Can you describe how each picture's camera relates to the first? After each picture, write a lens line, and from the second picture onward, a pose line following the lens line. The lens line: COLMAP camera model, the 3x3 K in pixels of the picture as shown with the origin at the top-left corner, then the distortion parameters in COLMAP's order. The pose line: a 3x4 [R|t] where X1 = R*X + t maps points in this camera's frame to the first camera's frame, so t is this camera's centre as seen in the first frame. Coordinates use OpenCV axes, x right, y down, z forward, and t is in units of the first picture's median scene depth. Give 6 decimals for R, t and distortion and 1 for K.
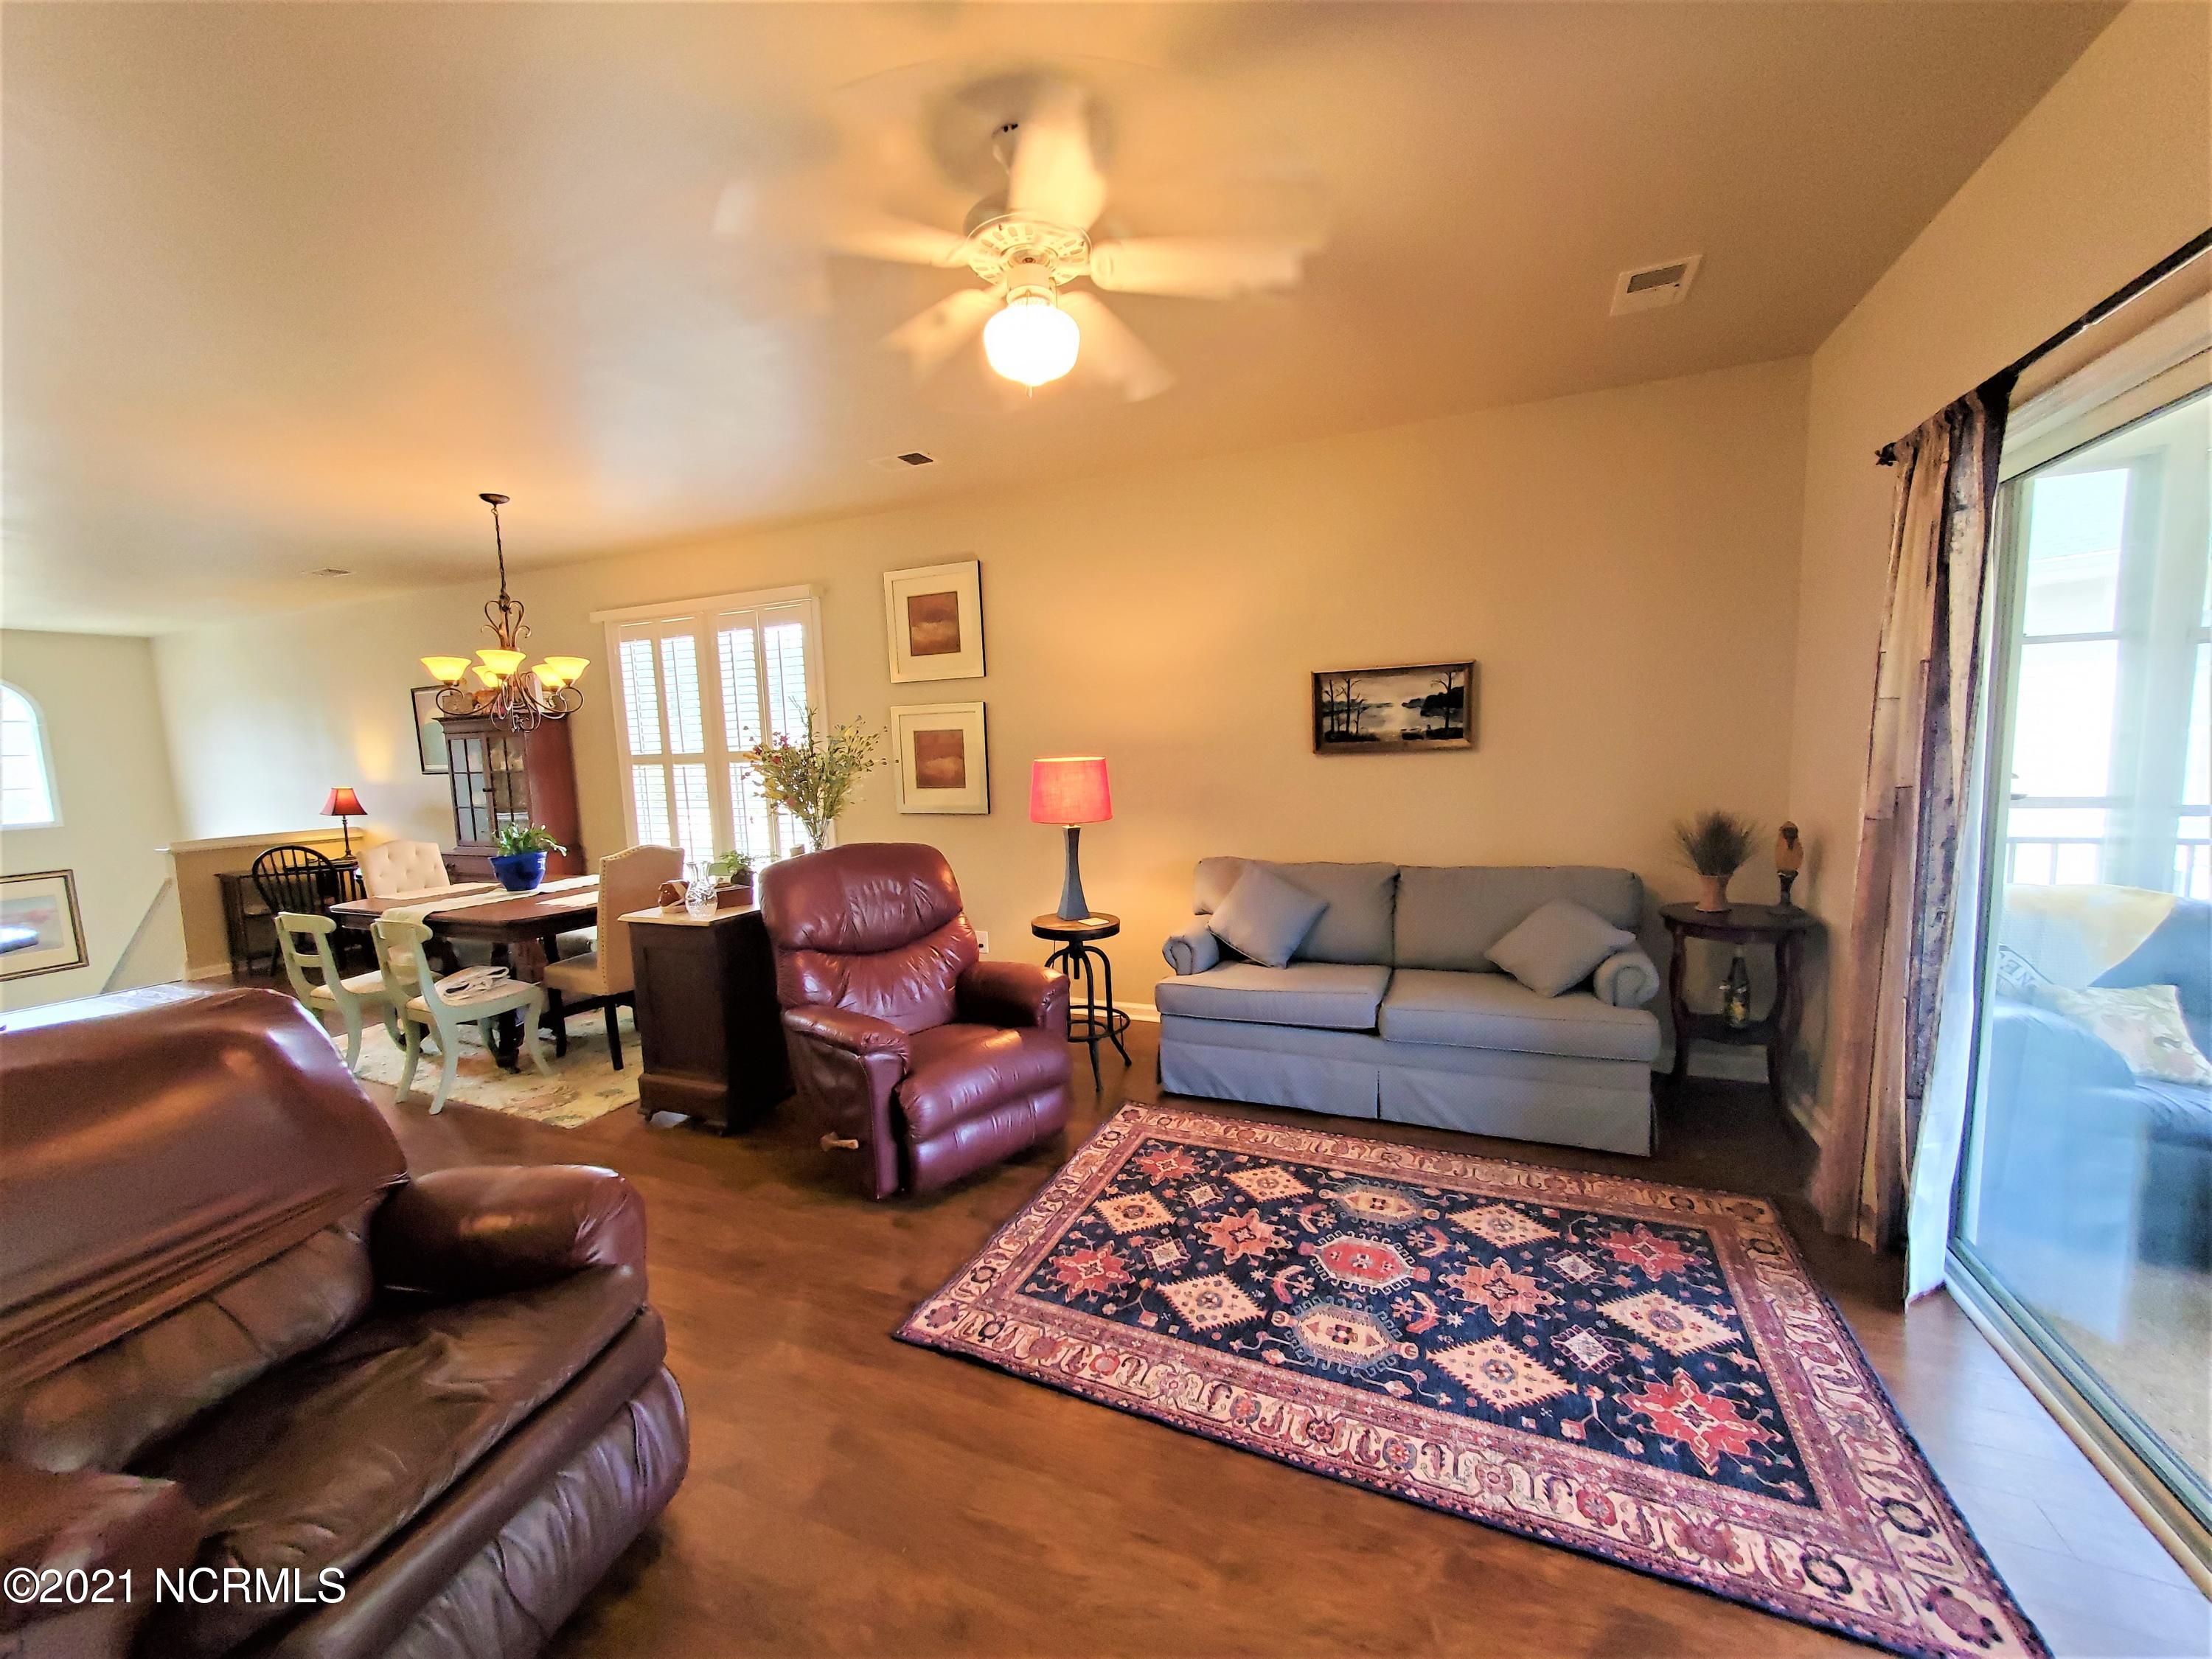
lens RADIAL K [[877.1, 0, 1086.4], [0, 877.1, 843.0], [0, 0, 1]] dist [0.000637, 0.000068]
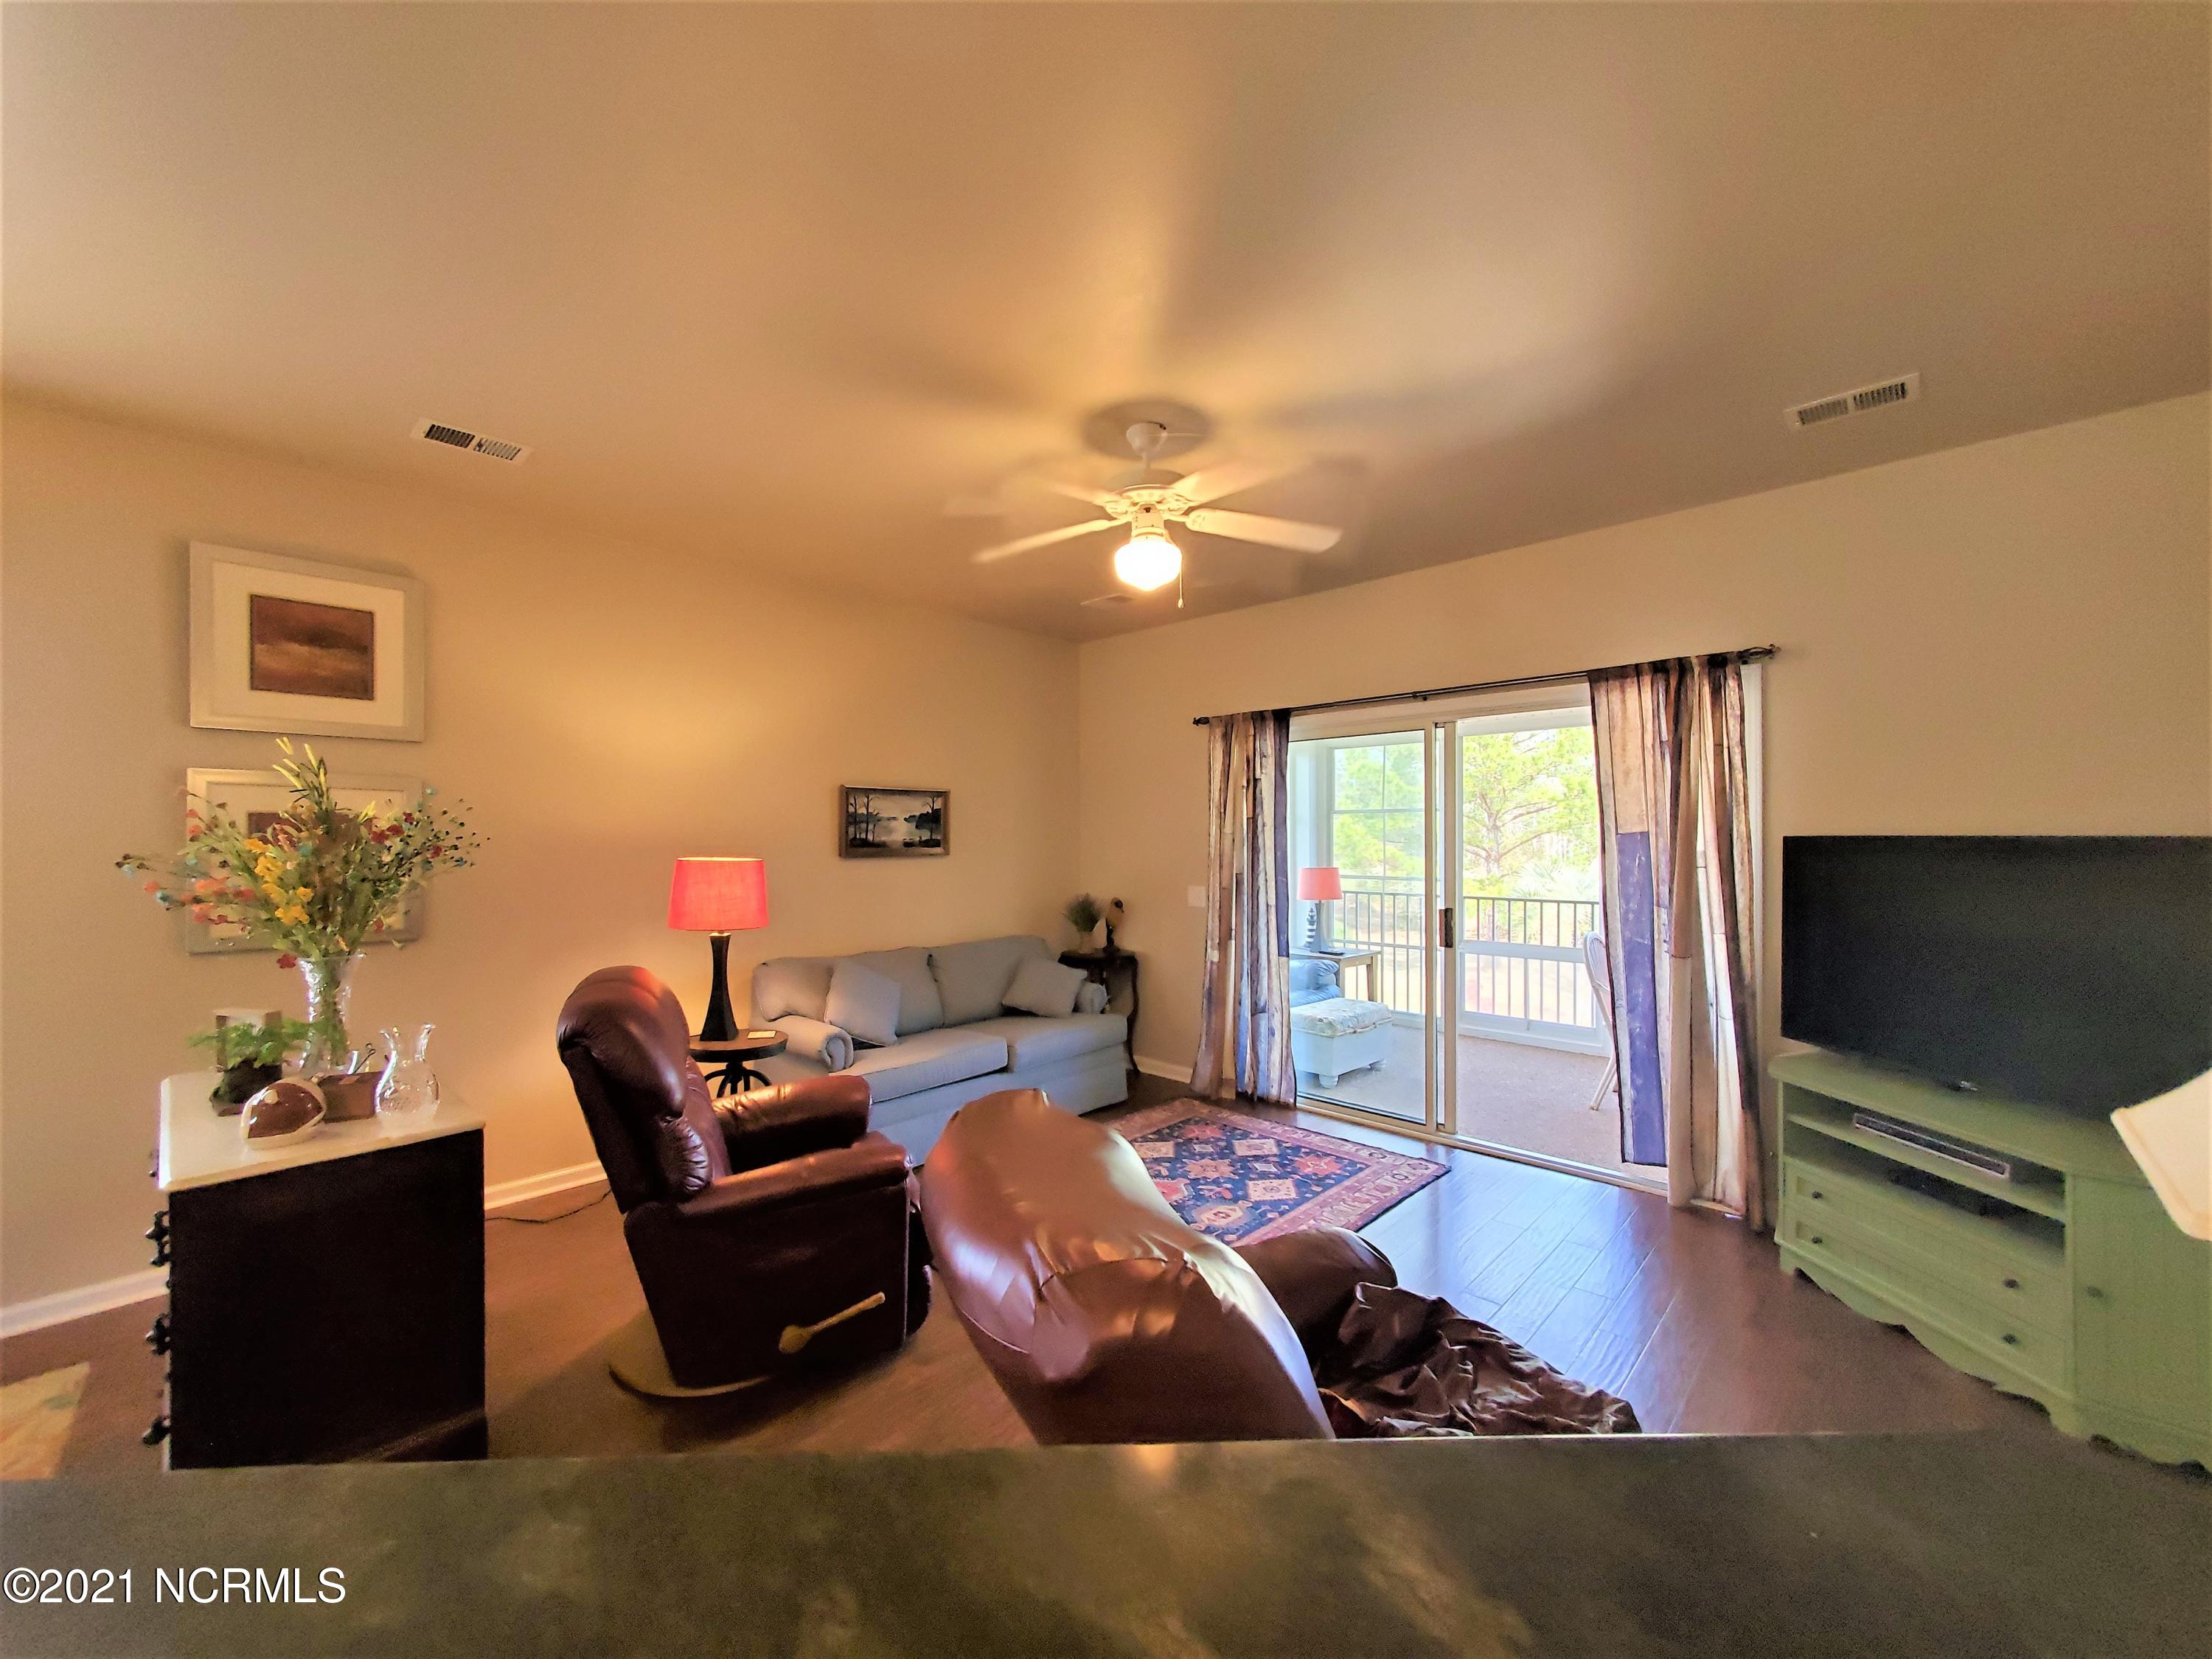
lens RADIAL K [[877.1, 0, 1086.4], [0, 877.1, 843.0], [0, 0, 1]] dist [0.000637, 0.000068]
pose [[0.348129, 0.032384, 0.936887, -0.732629], [0.095556, 0.992972, -0.069830, -0.012329], [-0.932564, 0.113835, 0.342587, 0.341352]]
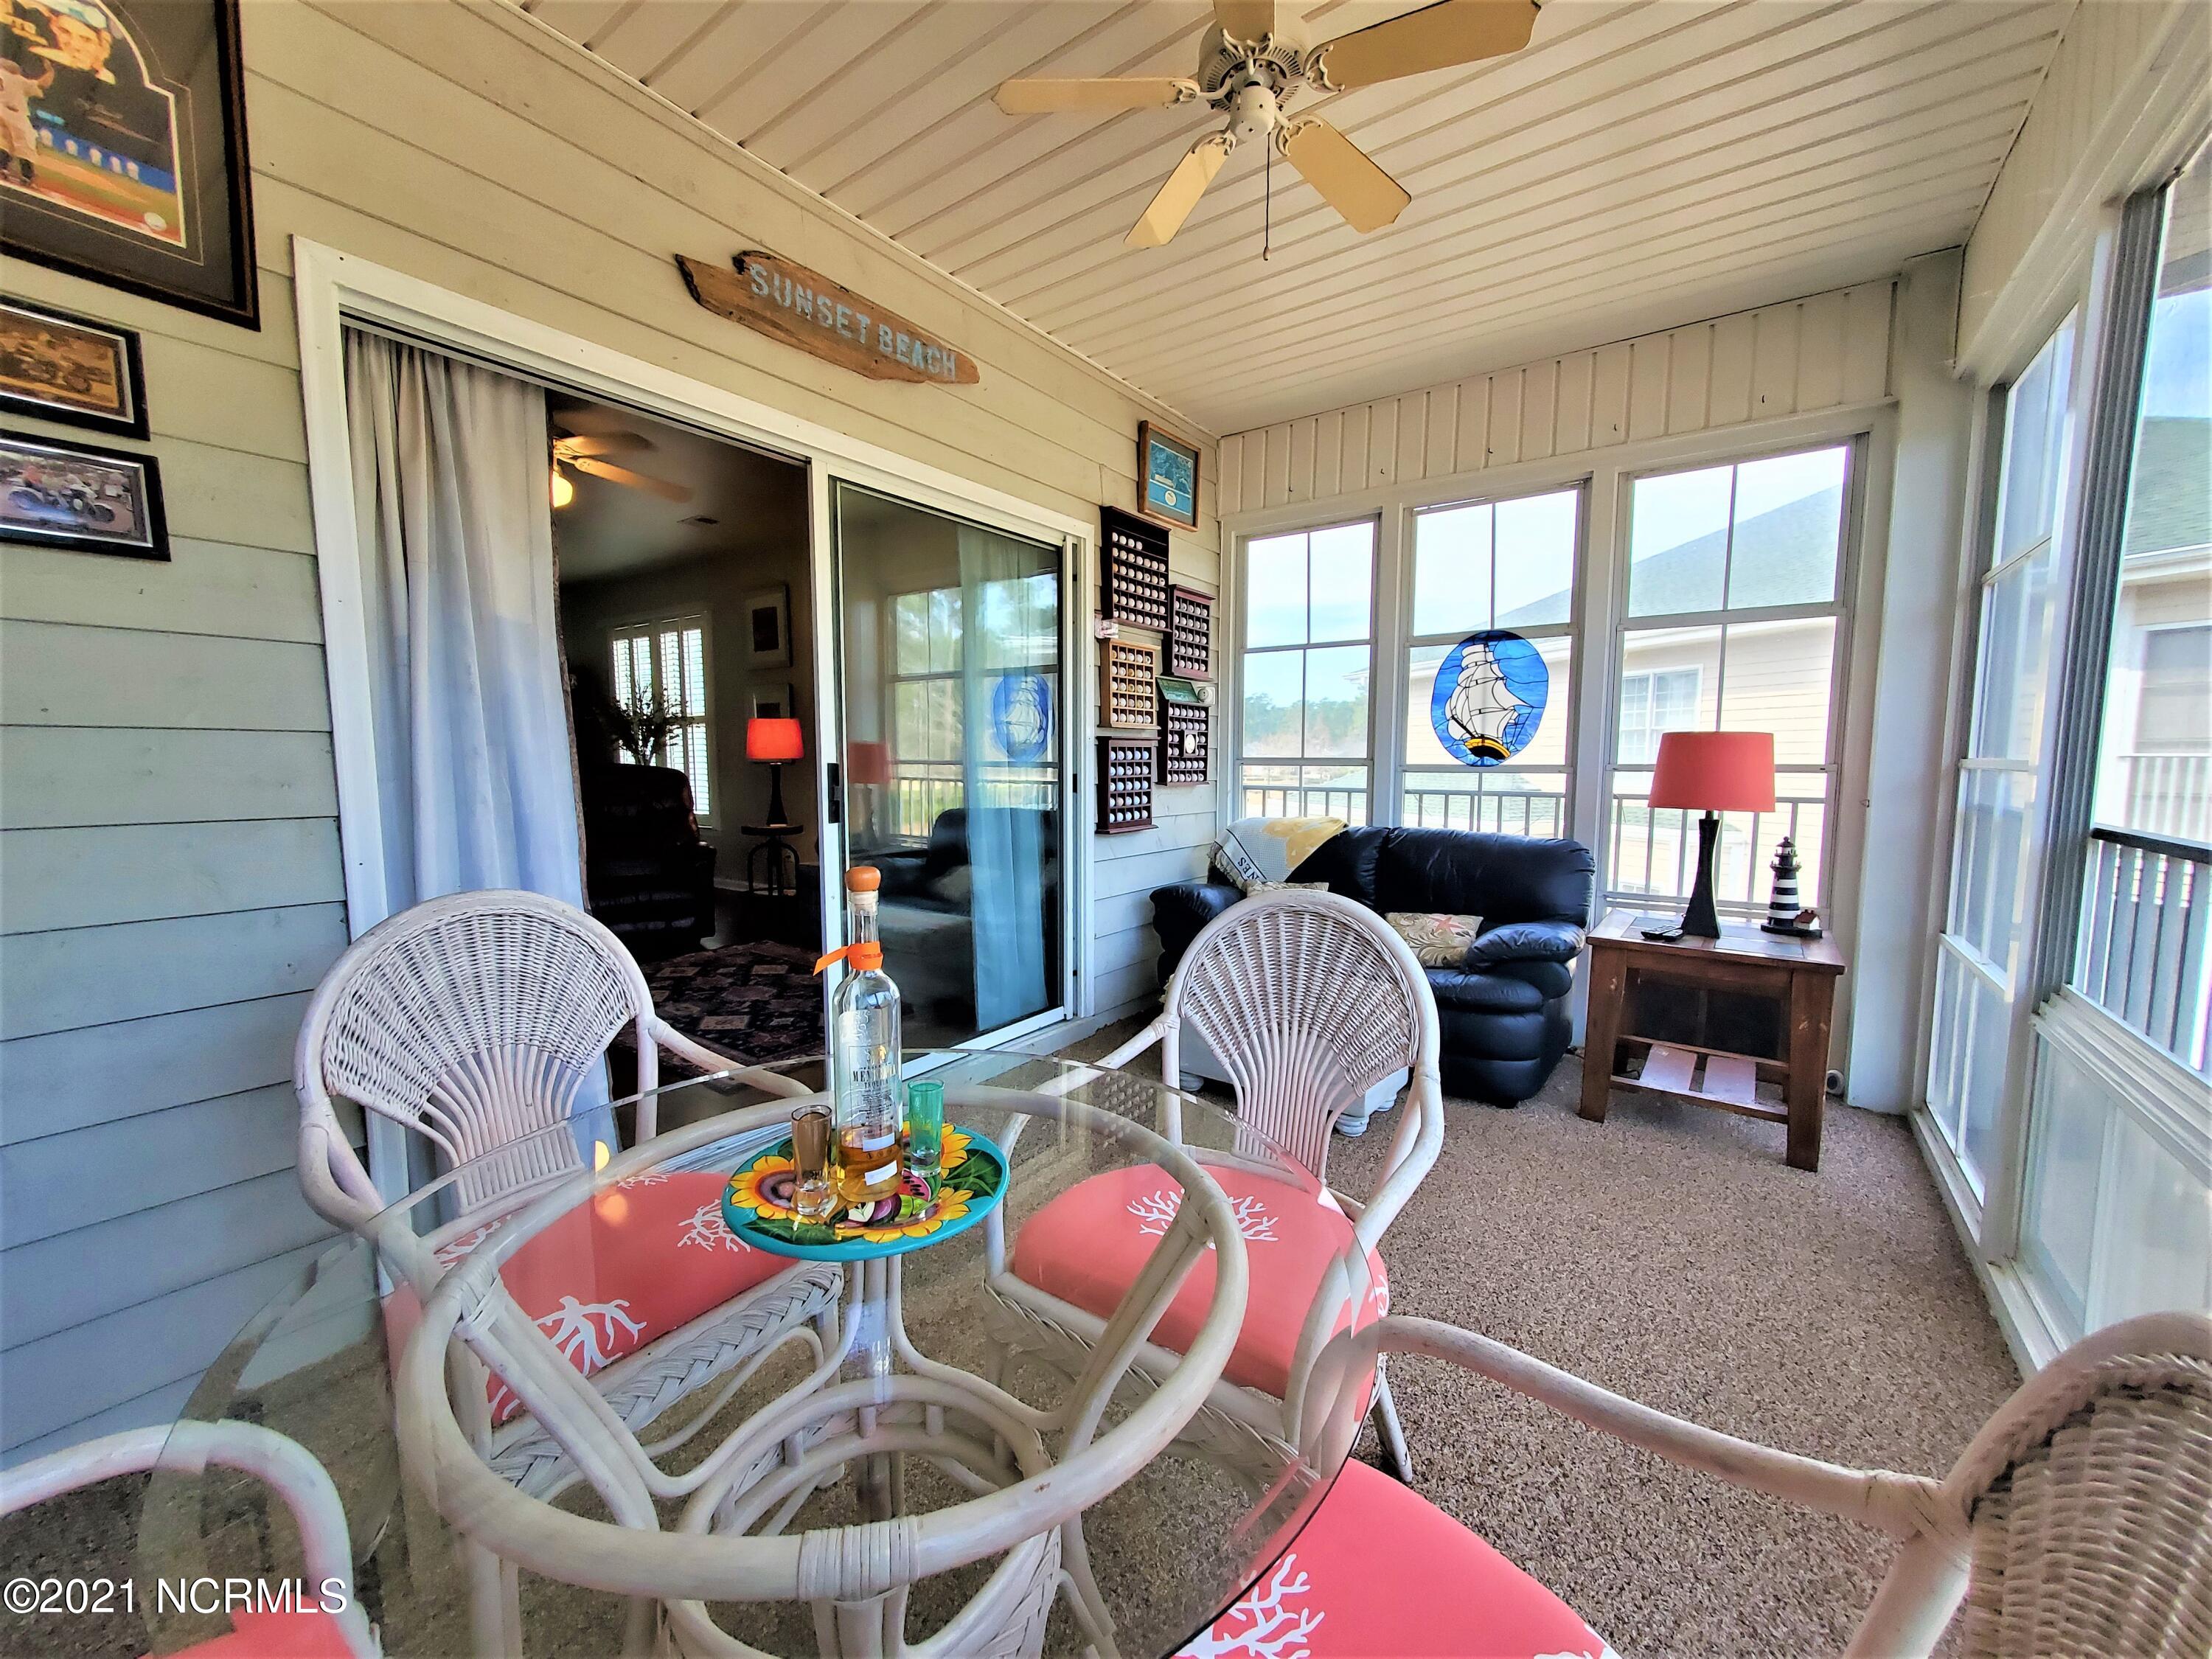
lens RADIAL K [[877.1, 0, 1086.4], [0, 877.1, 843.0], [0, 0, 1]] dist [0.000637, 0.000068]
pose [[0.976050, 0.060071, -0.209088, 0.834506], [-0.063425, 0.997943, -0.009366, 0.099176], [0.208095, 0.022403, 0.977852, -0.354884]]
